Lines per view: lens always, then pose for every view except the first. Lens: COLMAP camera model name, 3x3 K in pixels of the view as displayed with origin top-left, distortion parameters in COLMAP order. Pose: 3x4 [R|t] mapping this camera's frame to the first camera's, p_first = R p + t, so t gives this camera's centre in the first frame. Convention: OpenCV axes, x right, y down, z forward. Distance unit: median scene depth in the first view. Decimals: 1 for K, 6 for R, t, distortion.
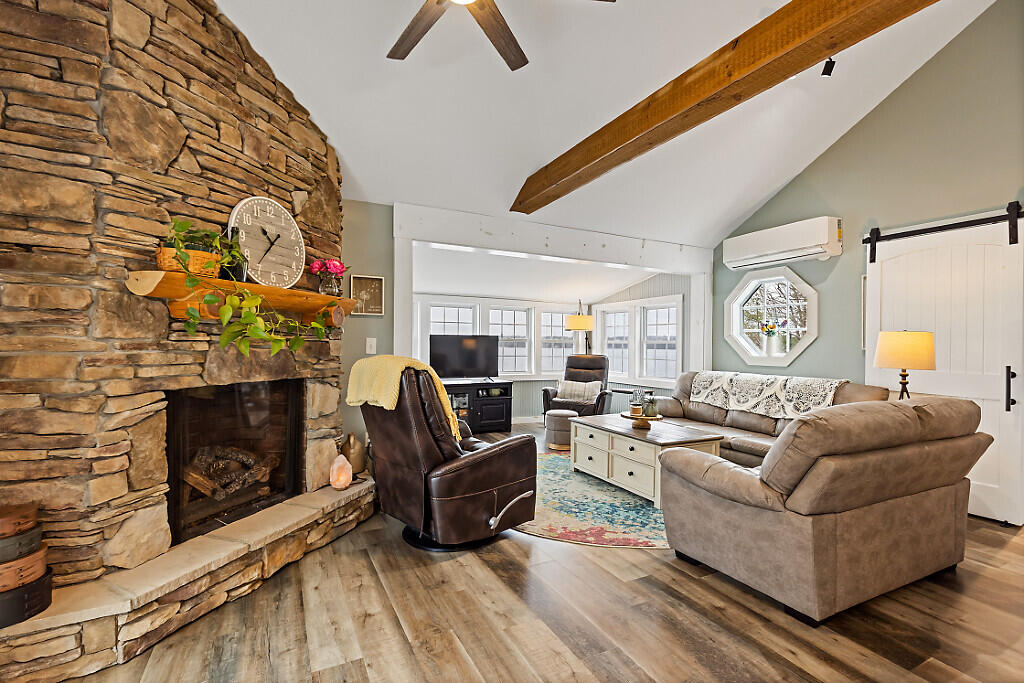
lens RADIAL K [[461.5, 0, 509.1], [0, 461.5, 343.8], [0, 0, 1]] dist [-0.001701, -0.001137]
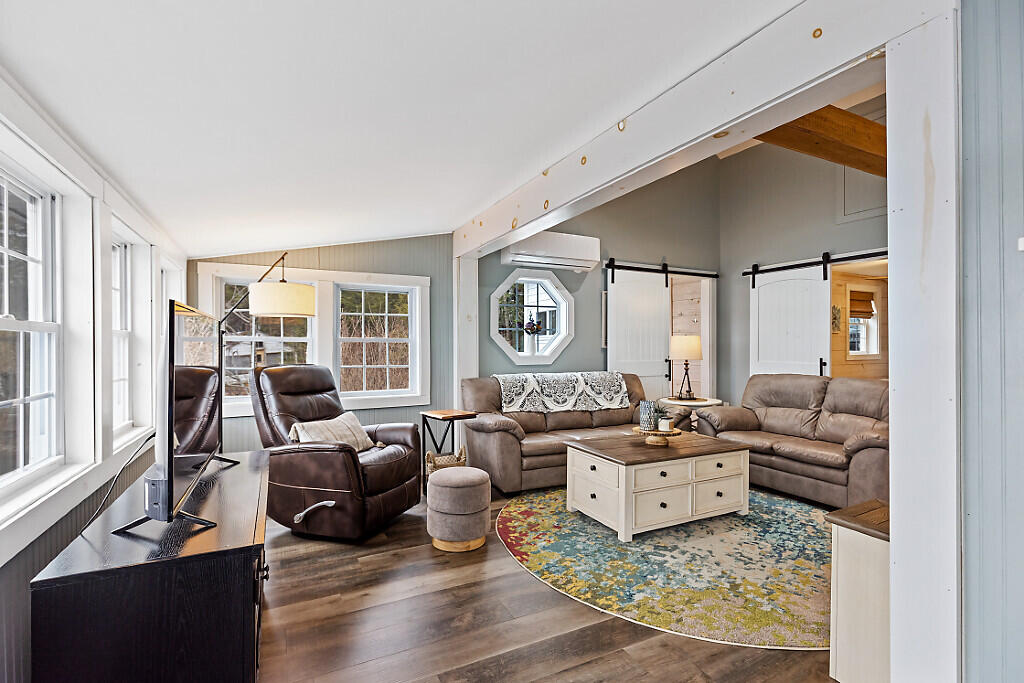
lens RADIAL K [[461.5, 0, 509.1], [0, 461.5, 343.8], [0, 0, 1]] dist [-0.001701, -0.001137]
pose [[0.009260, -0.004996, 0.999945, -0.769456], [-0.002156, 0.999985, 0.005016, -0.006356], [-0.999955, -0.002203, 0.009249, 1.762468]]
